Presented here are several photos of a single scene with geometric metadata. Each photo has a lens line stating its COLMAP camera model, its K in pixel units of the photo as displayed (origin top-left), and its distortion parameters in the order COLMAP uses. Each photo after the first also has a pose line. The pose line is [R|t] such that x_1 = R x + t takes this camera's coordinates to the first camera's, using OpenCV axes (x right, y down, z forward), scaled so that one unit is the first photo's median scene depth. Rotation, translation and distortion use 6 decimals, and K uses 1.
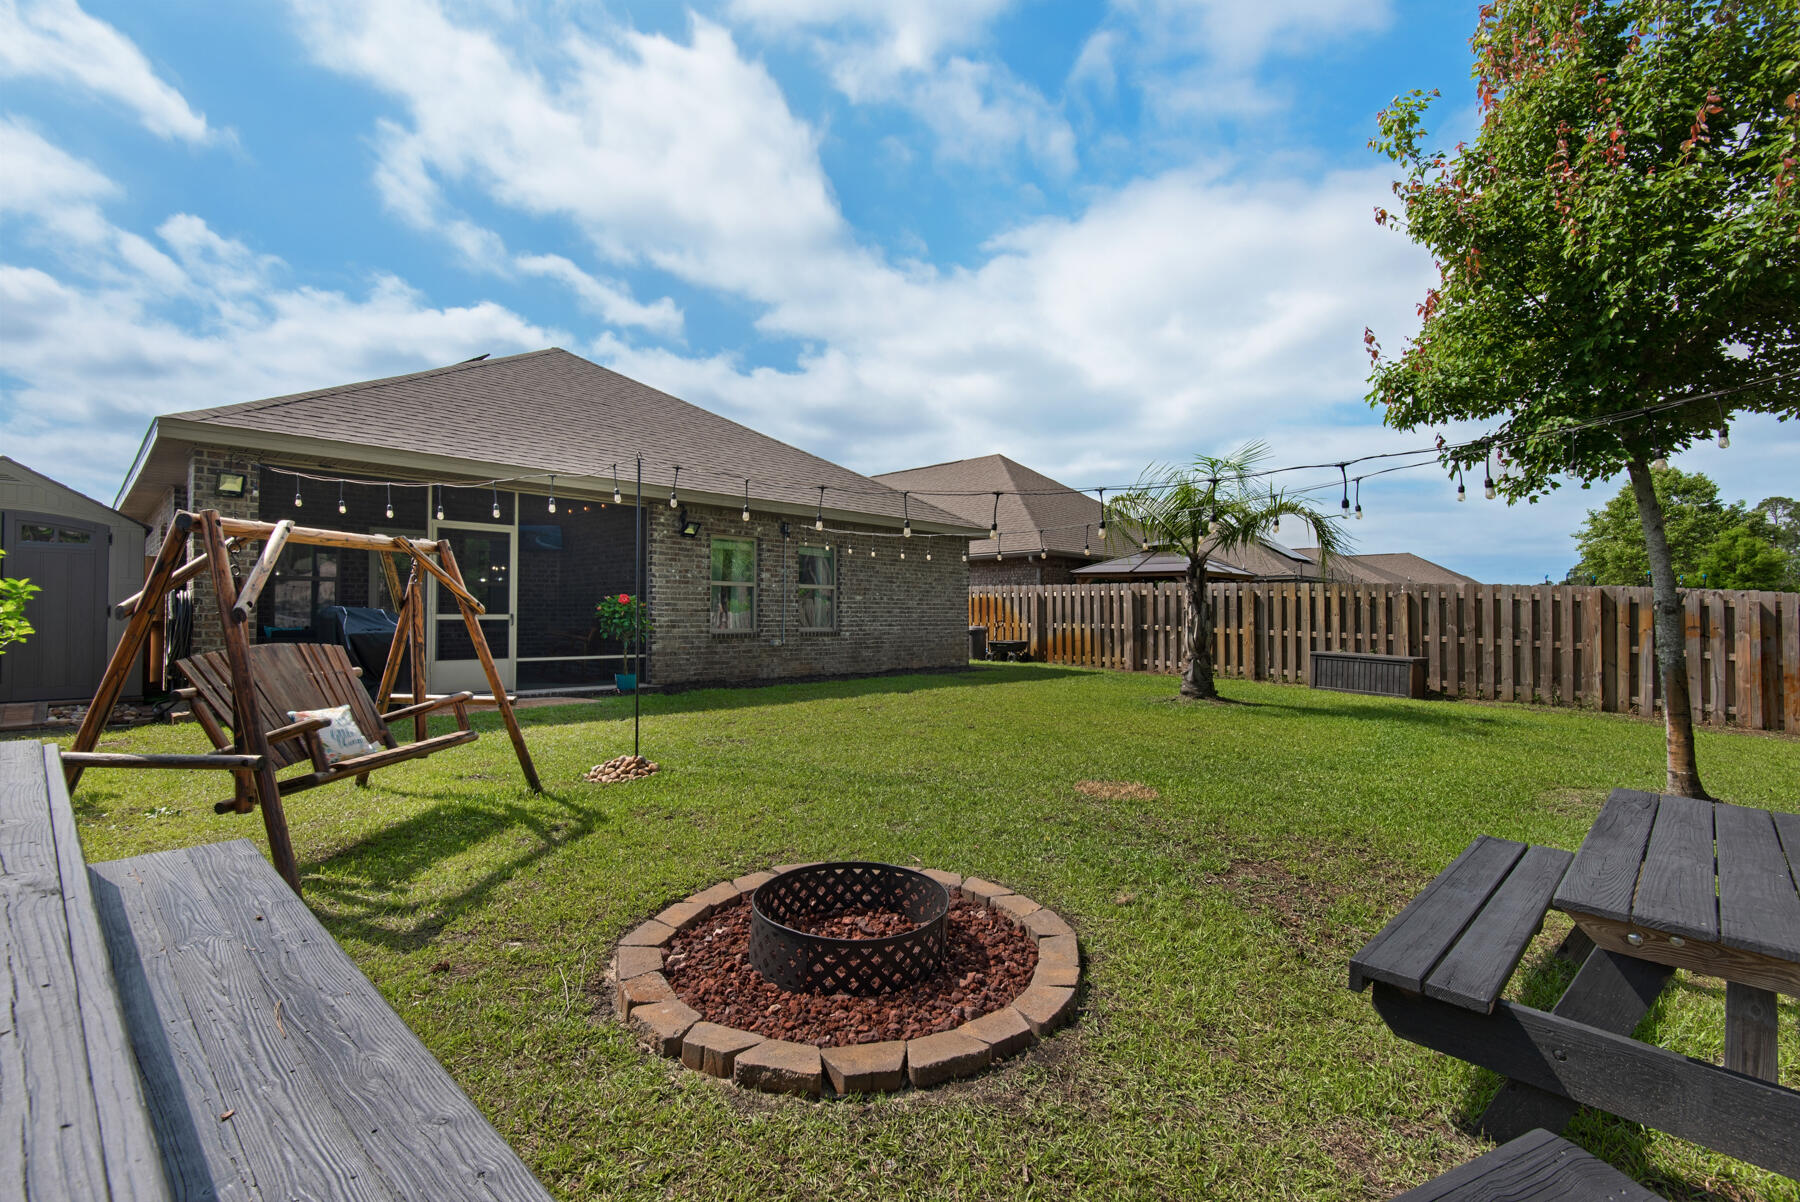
lens RADIAL K [[832.1, 0, 893.6], [0, 832.1, 609.4], [0, 0, 1]] dist [0.000494, -0.000408]
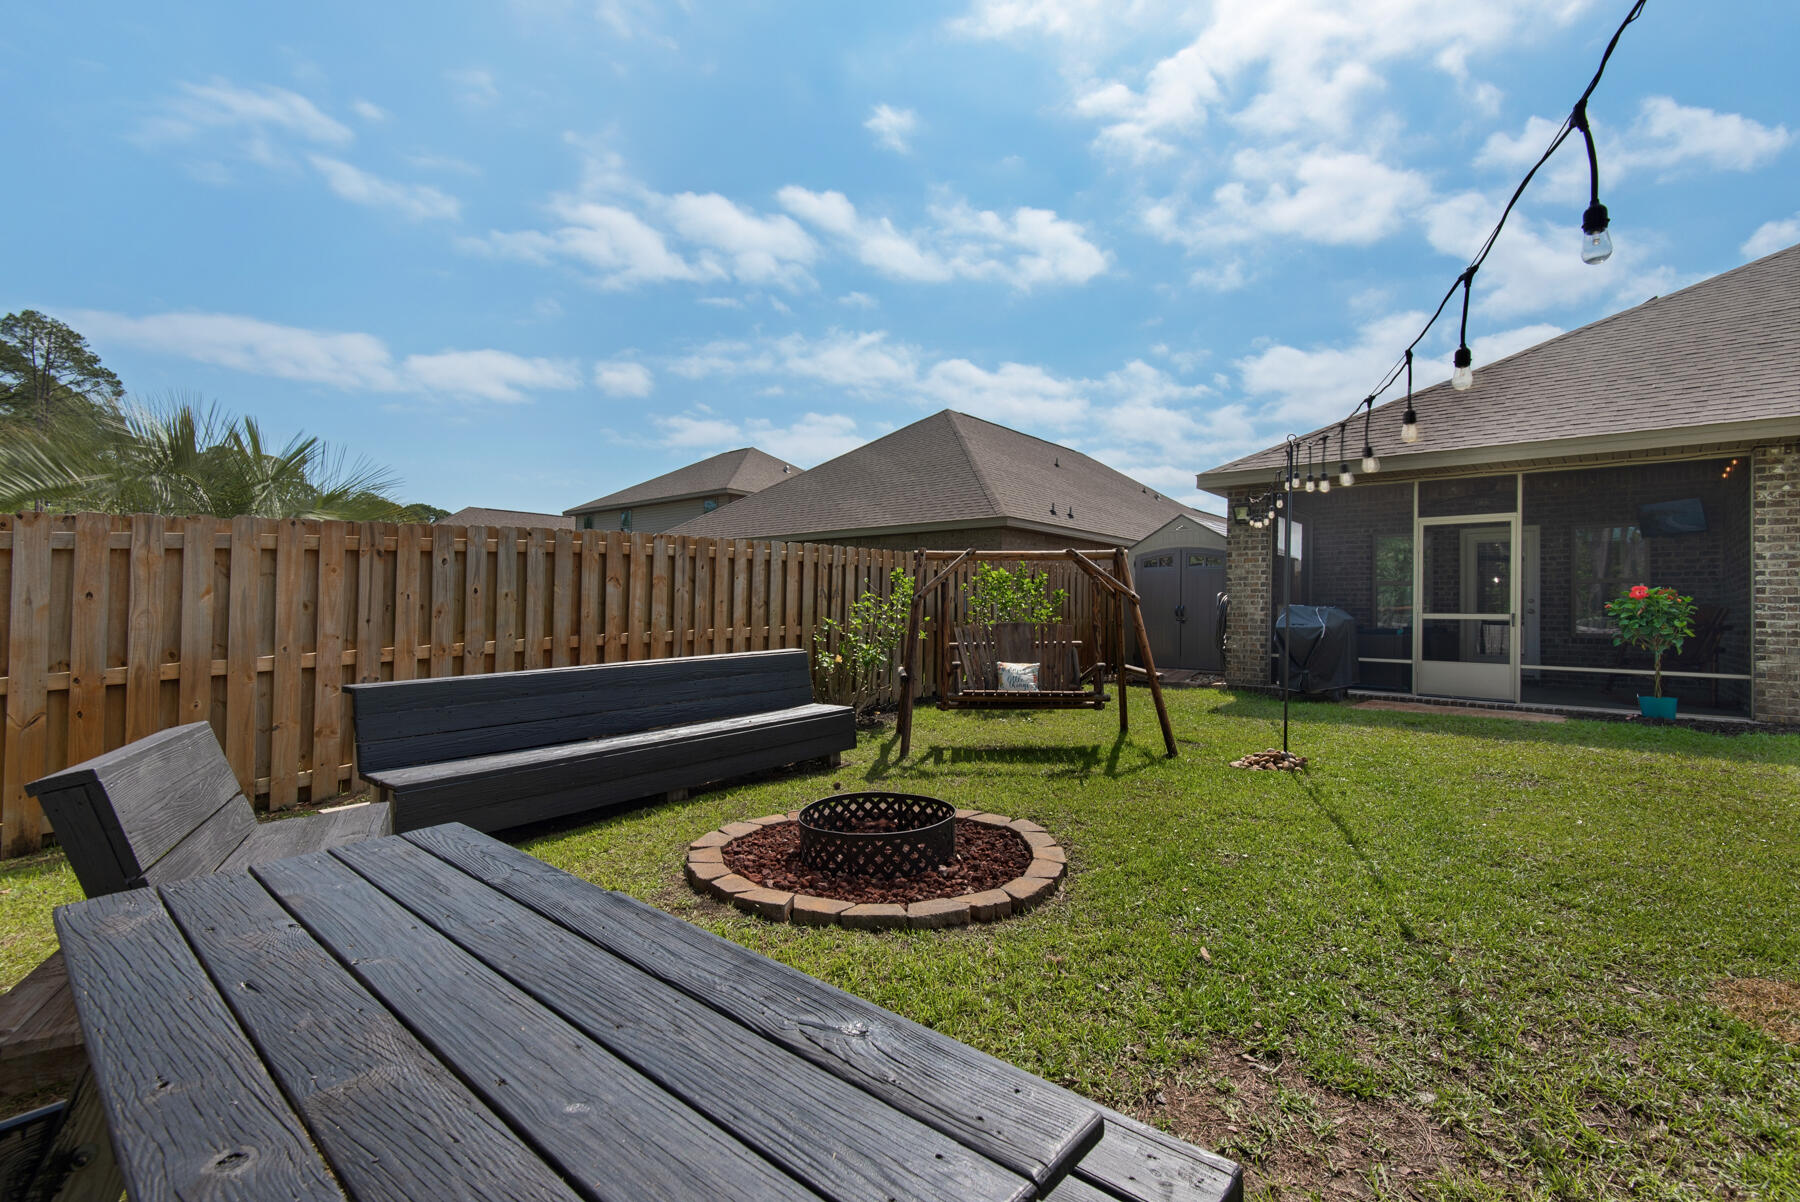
lens RADIAL K [[822.5, 0, 885.3], [0, 822.5, 593.0], [0, 0, 1]] dist [0.014366, 0.000000]
pose [[0.027490, -0.029368, -0.999191, 0.391820], [-0.009682, 0.999514, -0.029643, 0.016196], [0.999575, 0.010489, 0.027192, 0.315960]]
